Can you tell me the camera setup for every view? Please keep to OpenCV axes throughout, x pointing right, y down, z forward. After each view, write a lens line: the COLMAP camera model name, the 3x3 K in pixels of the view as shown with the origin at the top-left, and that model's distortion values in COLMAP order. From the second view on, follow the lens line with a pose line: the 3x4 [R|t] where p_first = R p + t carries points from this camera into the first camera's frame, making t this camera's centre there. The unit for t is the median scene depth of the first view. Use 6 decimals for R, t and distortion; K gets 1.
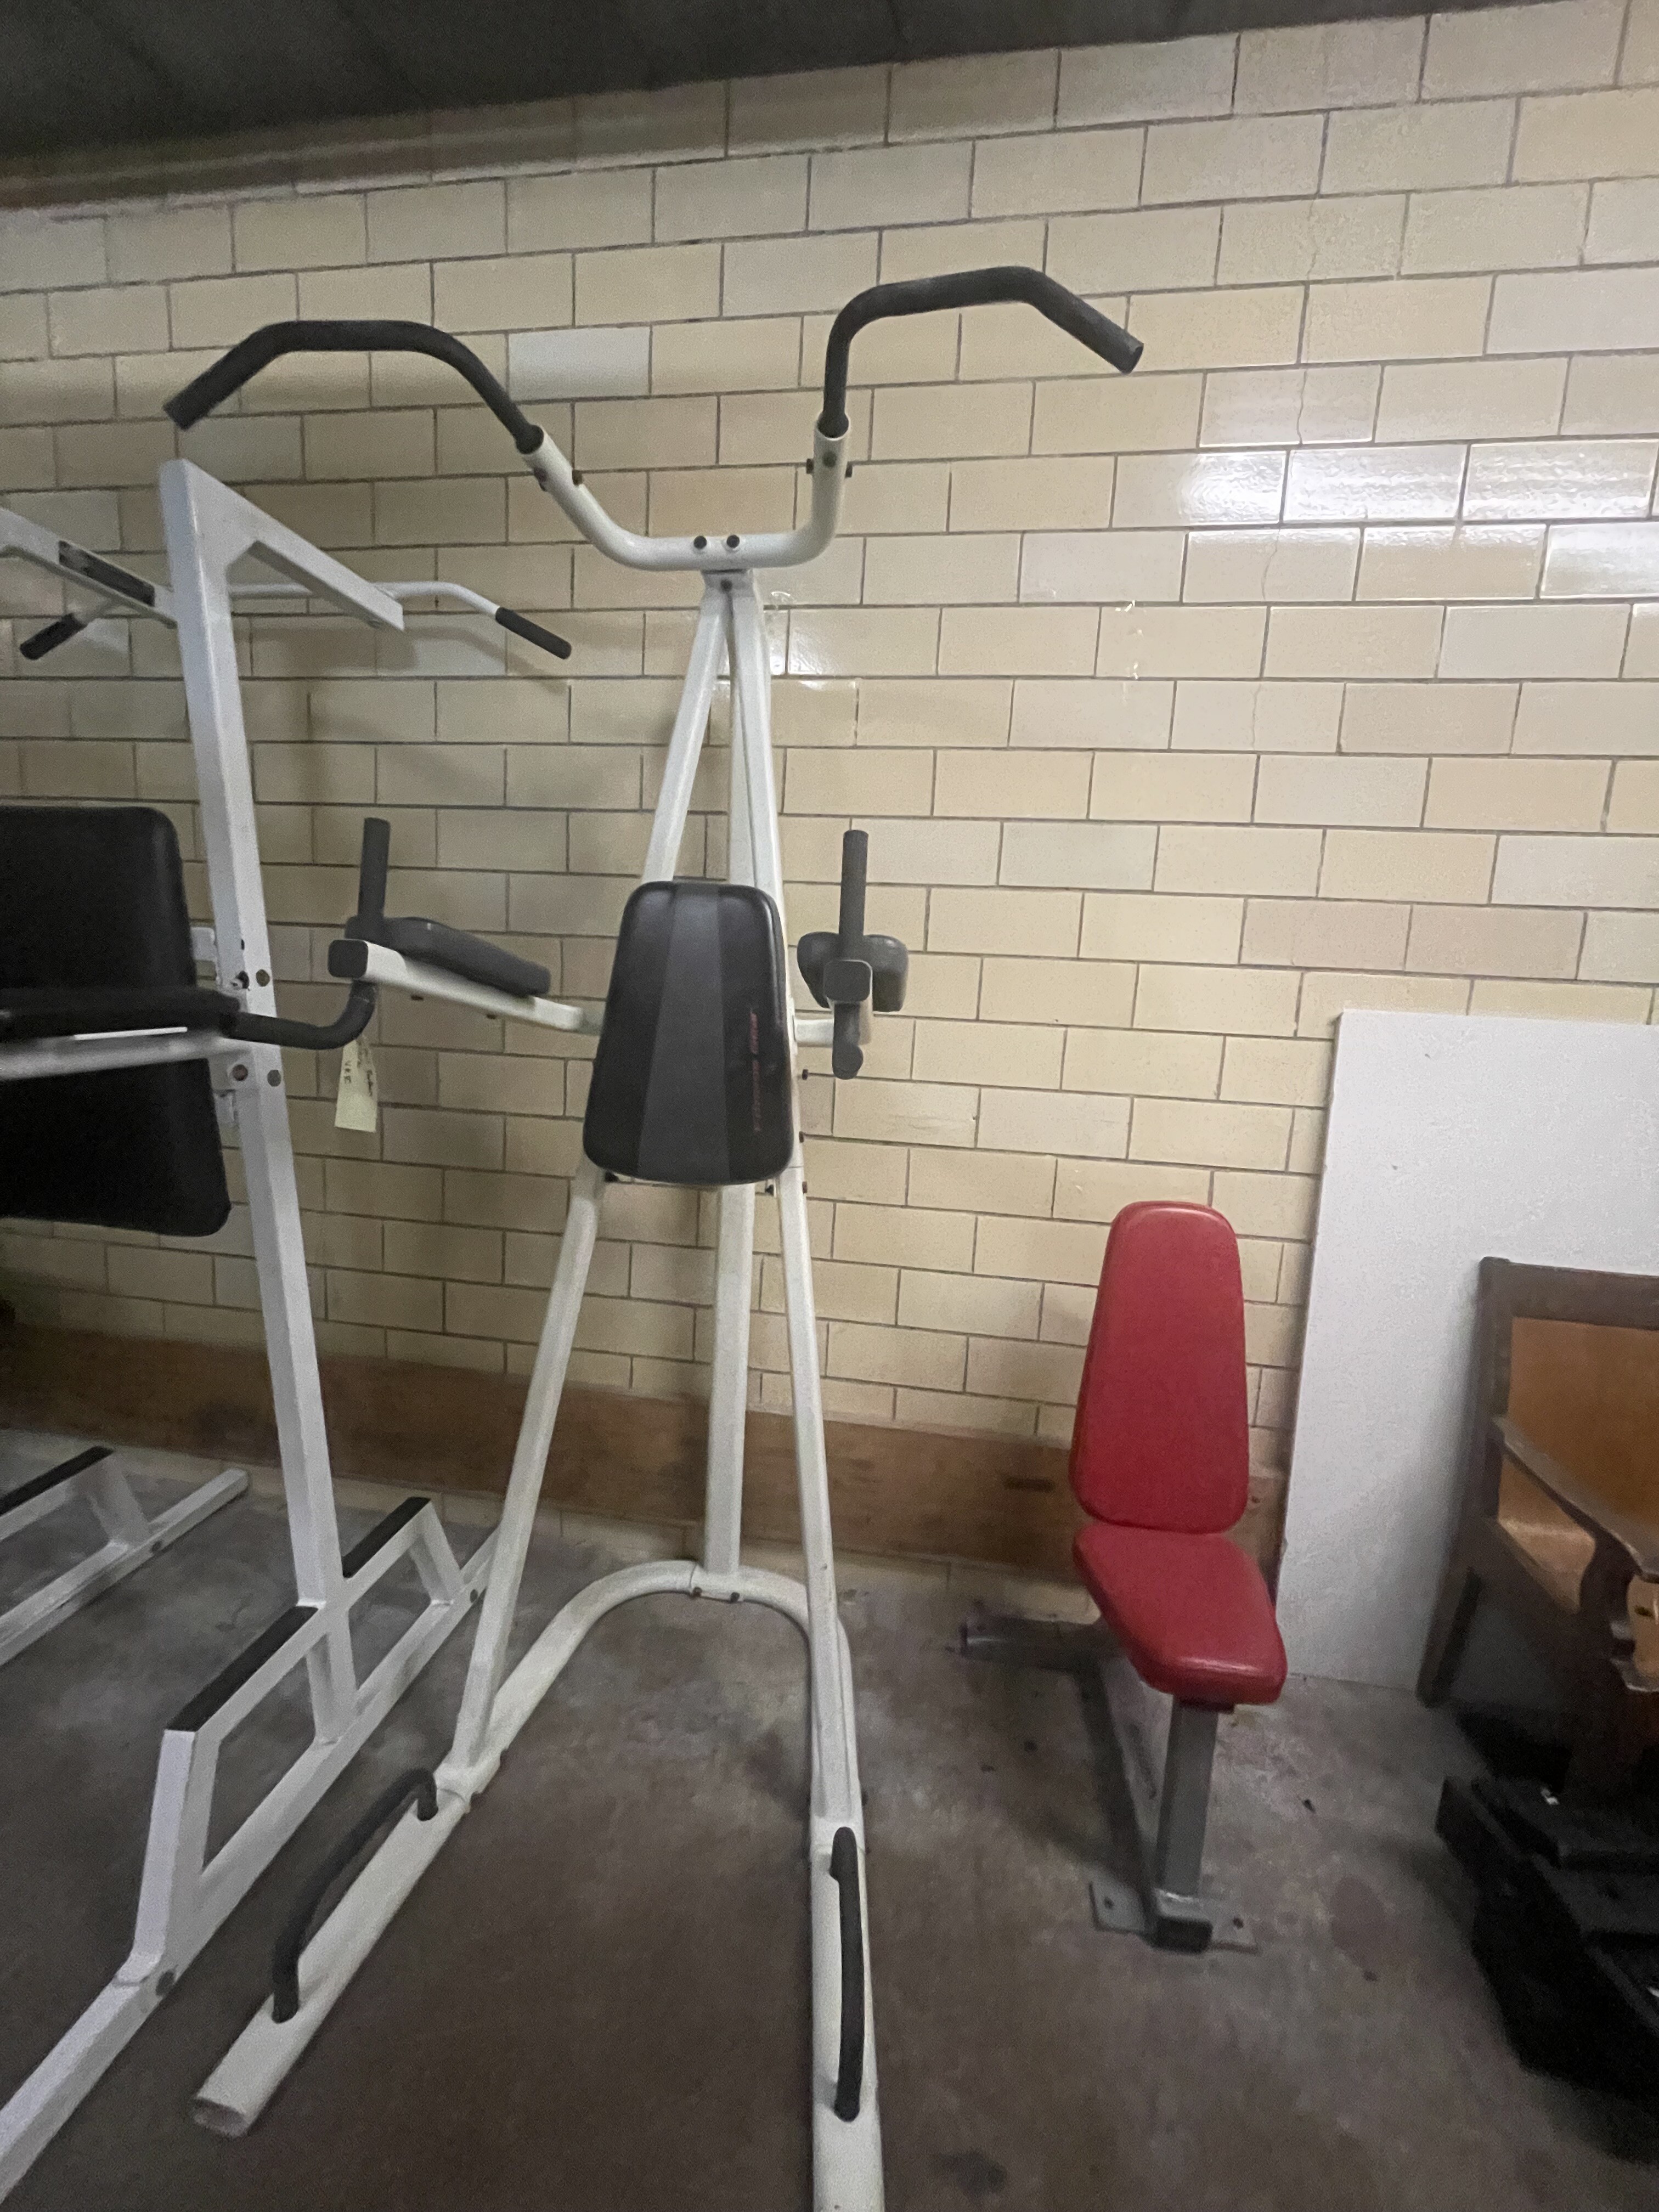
lens RADIAL K [[891.1, 0, 821.1], [0, 891.1, 1099.6], [0, 0, 1]] dist [0.000824, 0.000709]
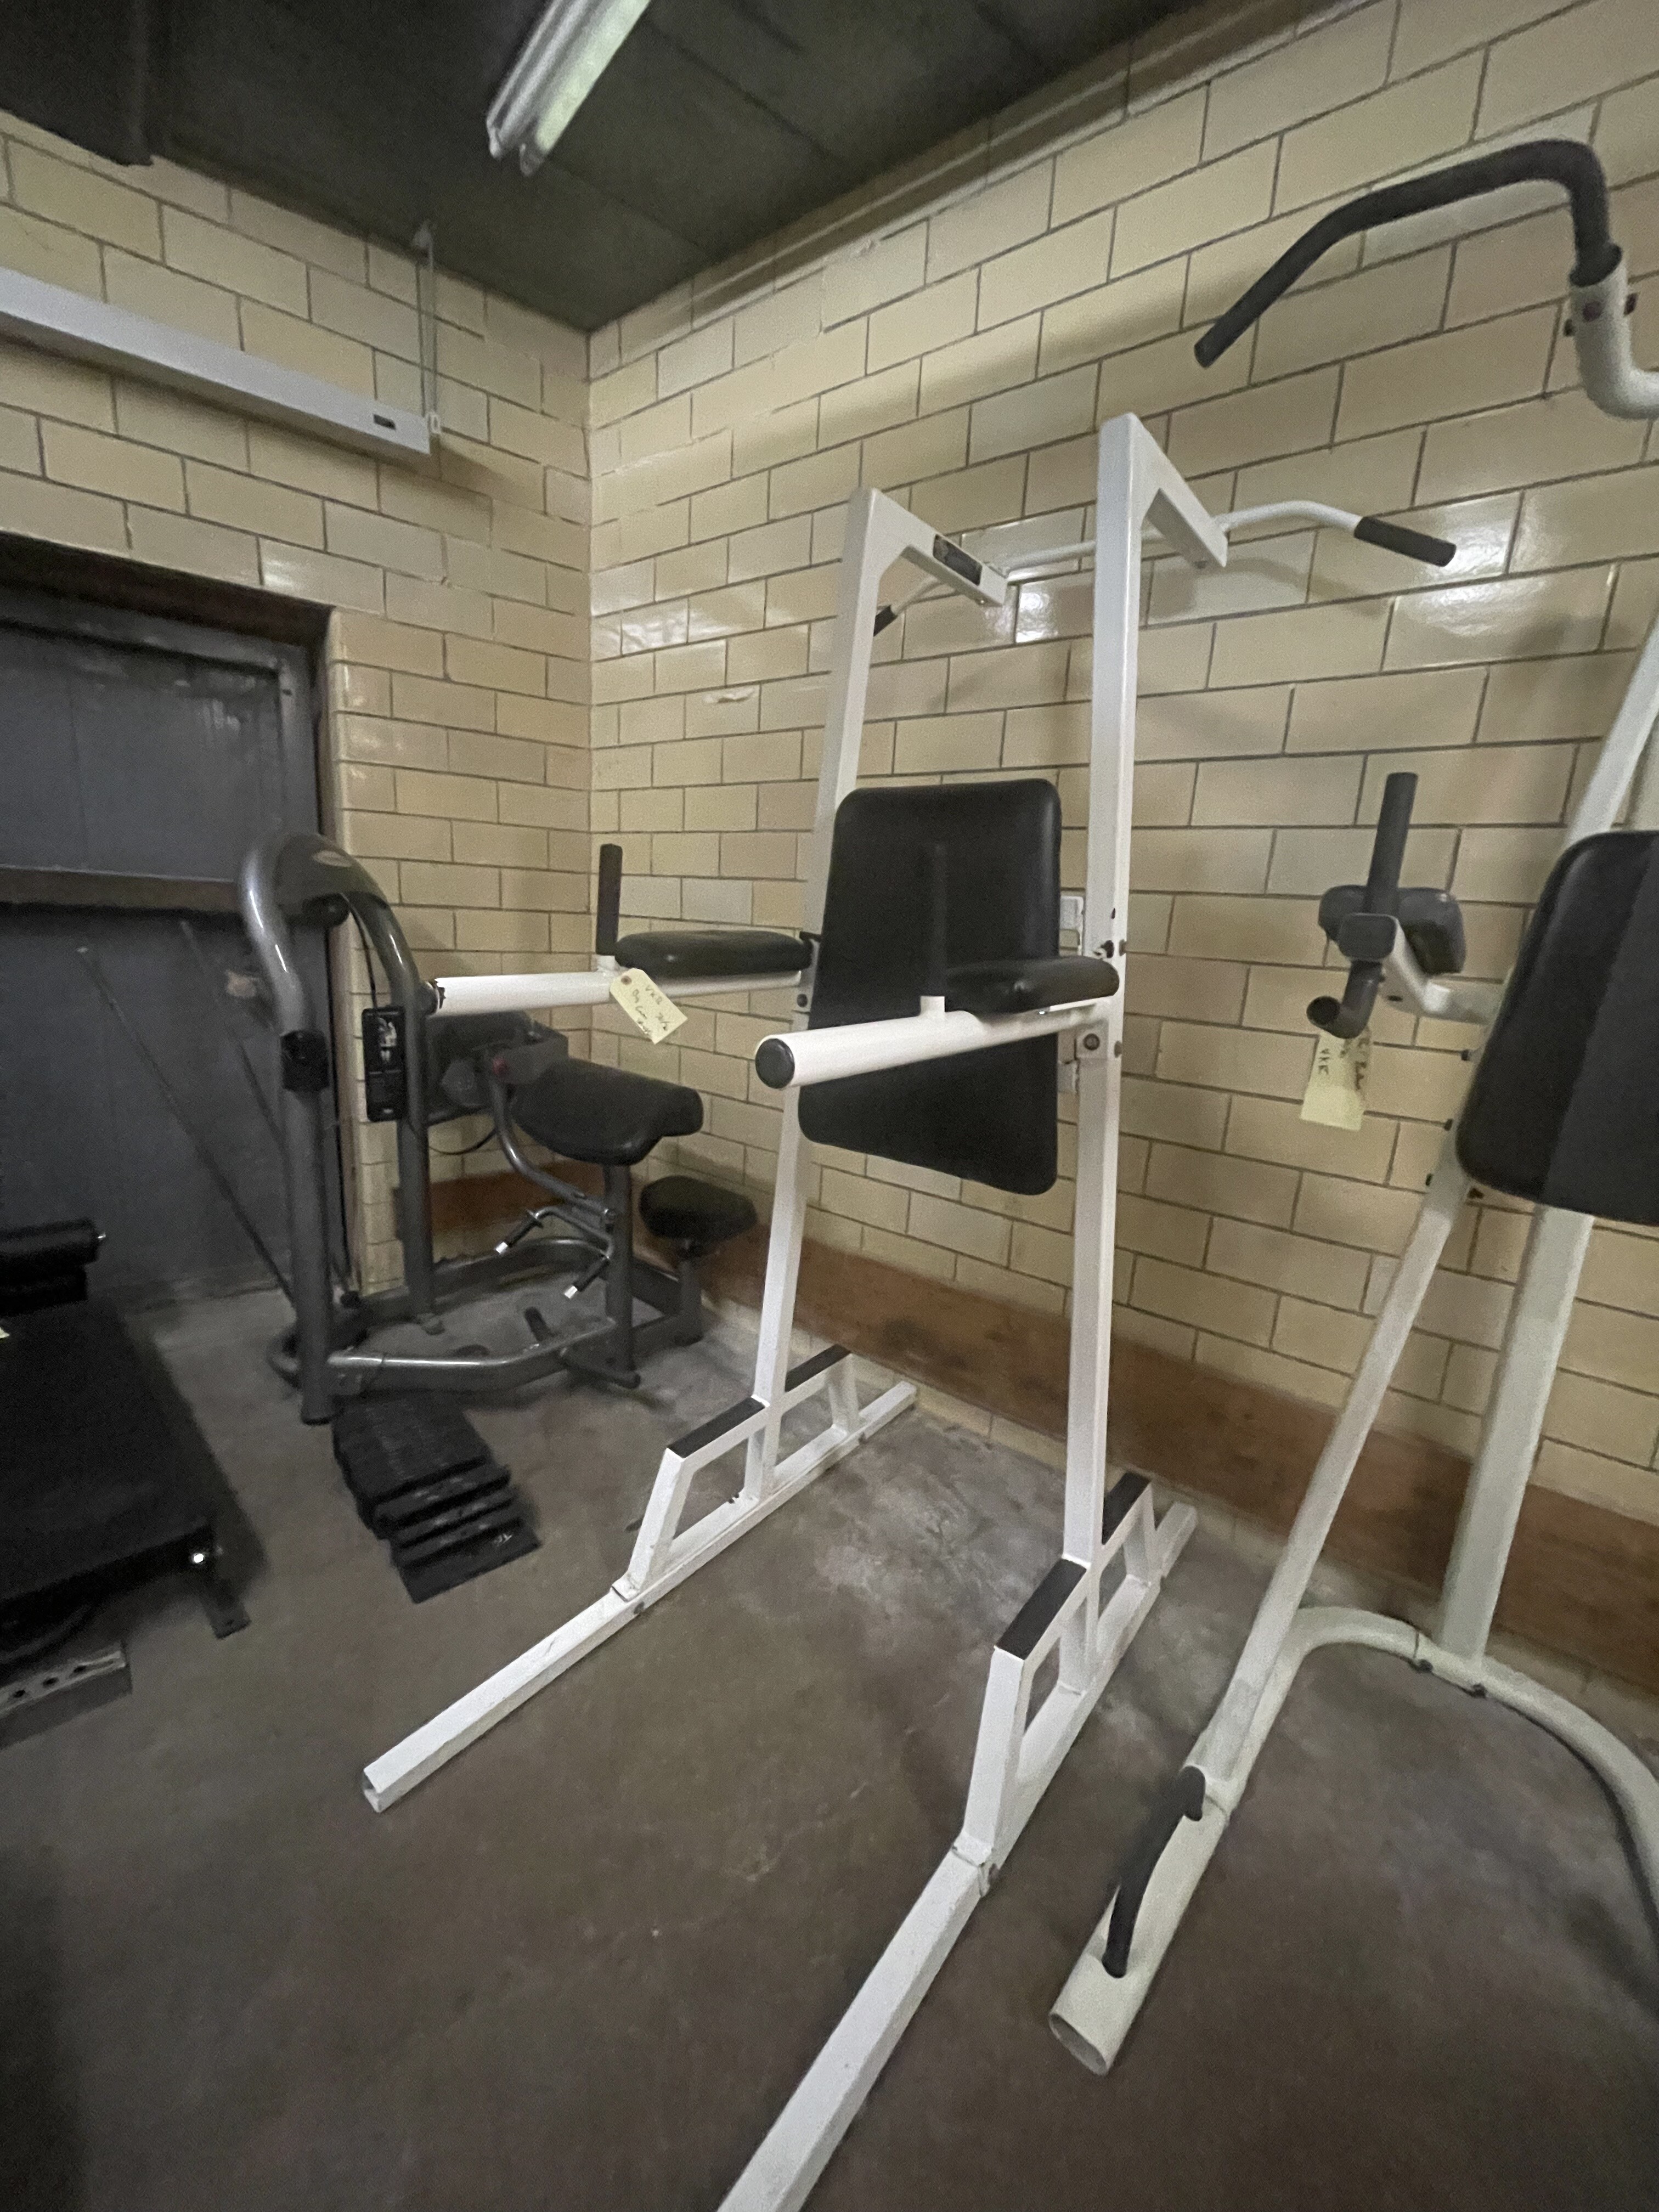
lens RADIAL K [[889.2, 0, 836.8], [0, 889.2, 1104.6], [0, 0, 1]] dist [-0.002214, 0.000139]
pose [[0.878397, 0.104794, -0.466301, -0.368551], [-0.079024, 0.994082, 0.074544, -0.010757], [0.471353, -0.028630, 0.881480, -0.016679]]
